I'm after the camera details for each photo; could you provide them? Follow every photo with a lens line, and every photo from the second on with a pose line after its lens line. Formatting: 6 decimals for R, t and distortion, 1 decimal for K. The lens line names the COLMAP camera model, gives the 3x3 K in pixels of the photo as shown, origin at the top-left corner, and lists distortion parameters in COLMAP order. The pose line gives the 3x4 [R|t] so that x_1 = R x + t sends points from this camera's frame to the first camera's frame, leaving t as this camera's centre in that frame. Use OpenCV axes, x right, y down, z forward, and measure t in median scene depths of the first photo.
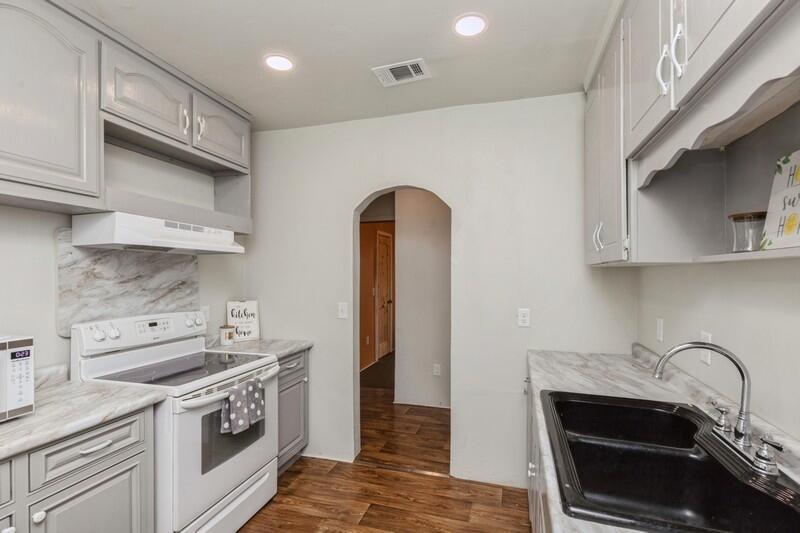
lens RADIAL K [[366.7, 0, 401.6], [0, 366.7, 275.5], [0, 0, 1]] dist [0.004002, 0.000659]
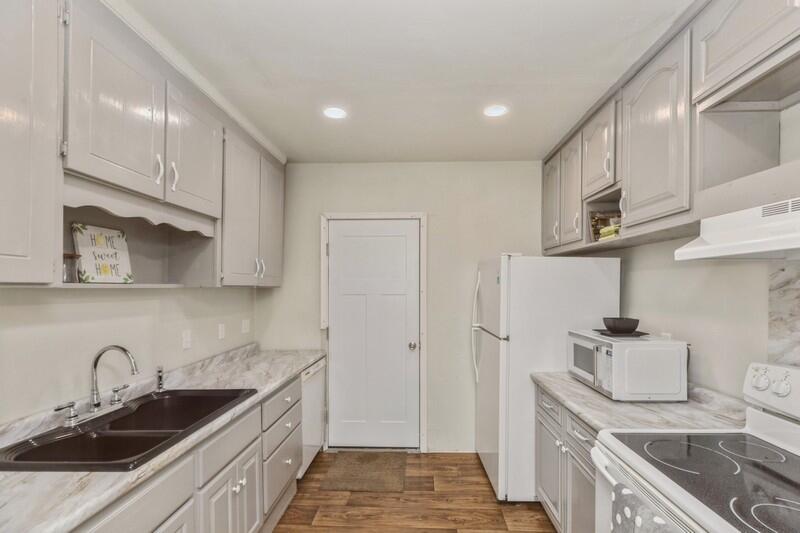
lens RADIAL K [[360.6, 0, 410.8], [0, 360.6, 284.6], [0, 0, 1]] dist [-0.000149, -0.000202]
pose [[-0.963420, -0.001002, -0.267995, 0.037176], [0.000014, 0.999993, -0.003789, -0.026584], [0.267997, -0.003654, -0.963413, 1.419522]]
